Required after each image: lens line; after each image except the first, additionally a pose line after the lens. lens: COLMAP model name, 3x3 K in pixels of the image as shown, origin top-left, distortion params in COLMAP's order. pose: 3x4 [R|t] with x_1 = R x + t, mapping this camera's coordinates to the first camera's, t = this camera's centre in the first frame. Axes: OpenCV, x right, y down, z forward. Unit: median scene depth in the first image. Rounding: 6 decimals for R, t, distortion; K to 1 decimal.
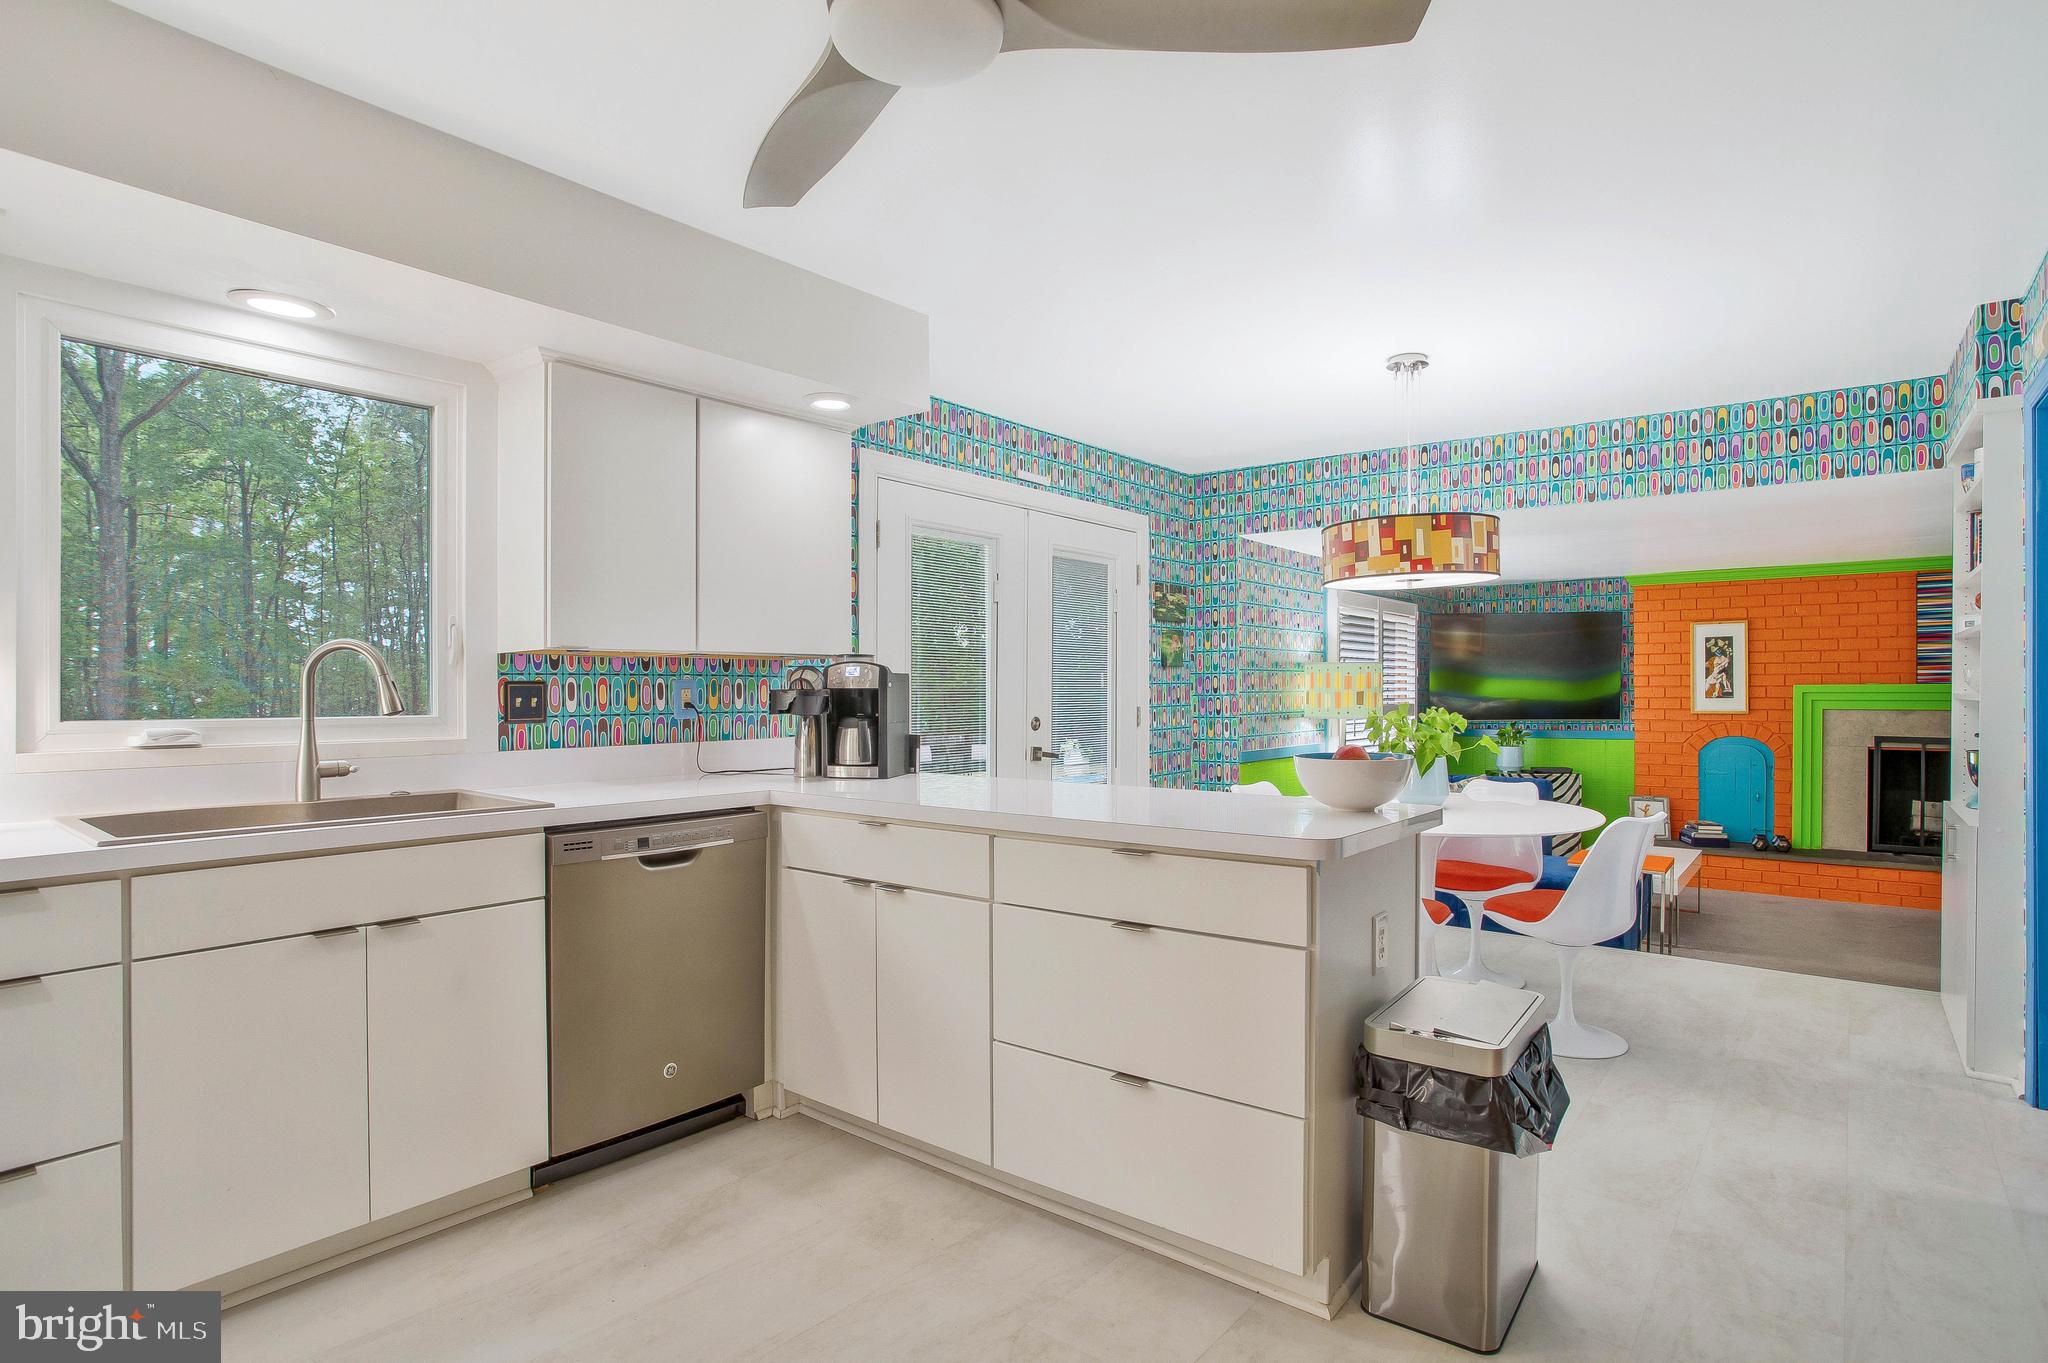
lens RADIAL K [[1050.6, 0, 1011.8], [0, 1050.6, 693.8], [0, 0, 1]] dist [-0.025210, 0.012892]
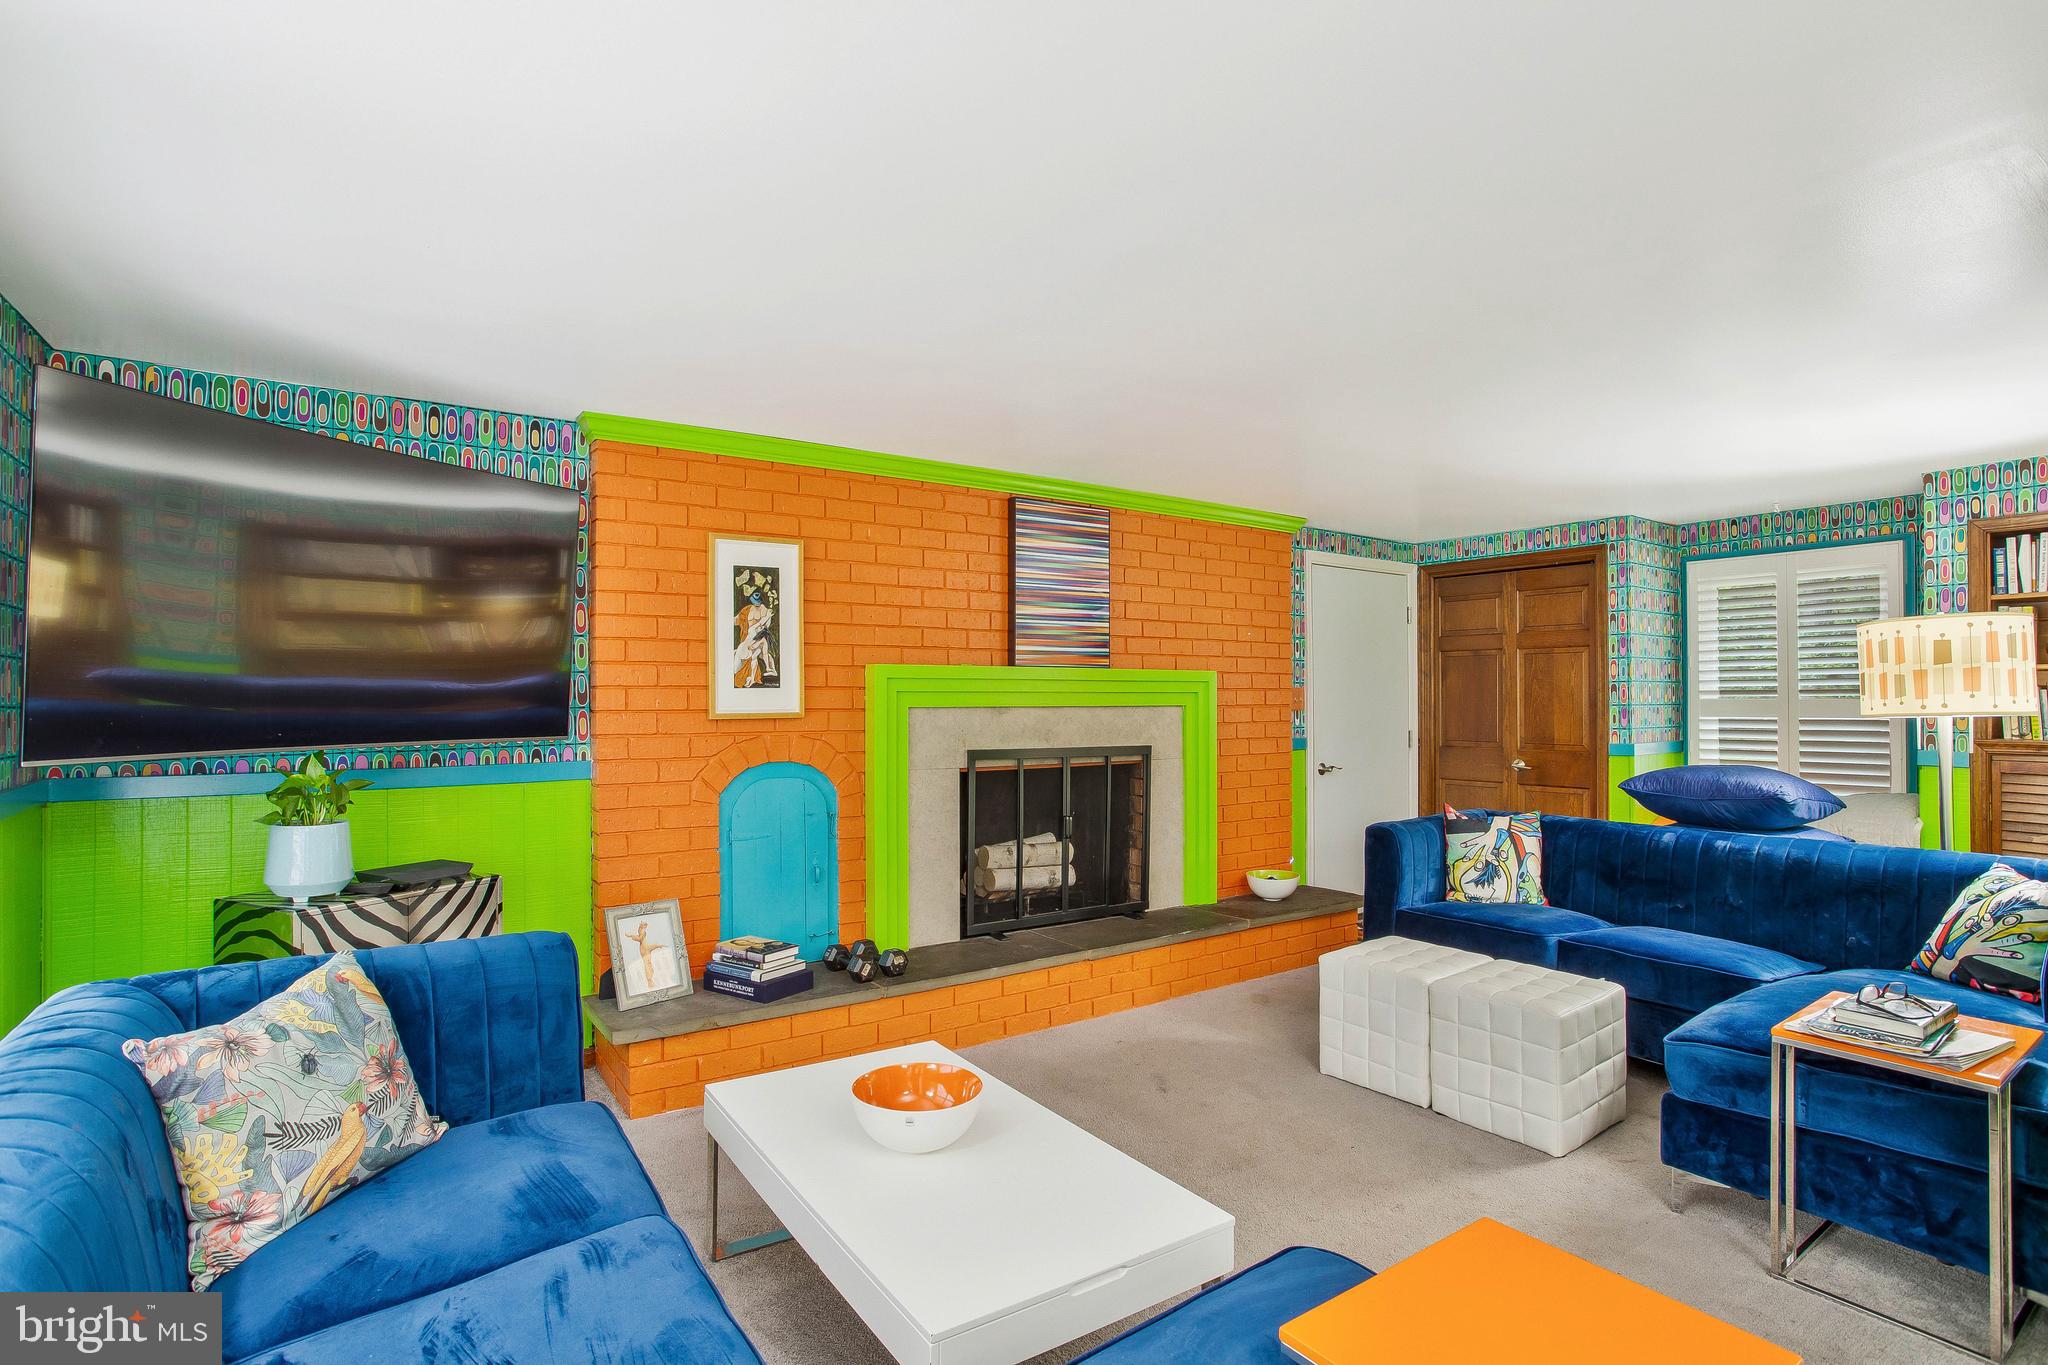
lens RADIAL K [[1050.6, 0, 1026.1], [0, 1050.6, 680.0], [0, 0, 1]] dist [-0.025210, 0.012892]
pose [[0.260320, 0.021176, 0.965290, 0.220907], [0.005195, 0.999714, -0.023332, 0.013091], [-0.965508, 0.011089, 0.260135, 0.743670]]
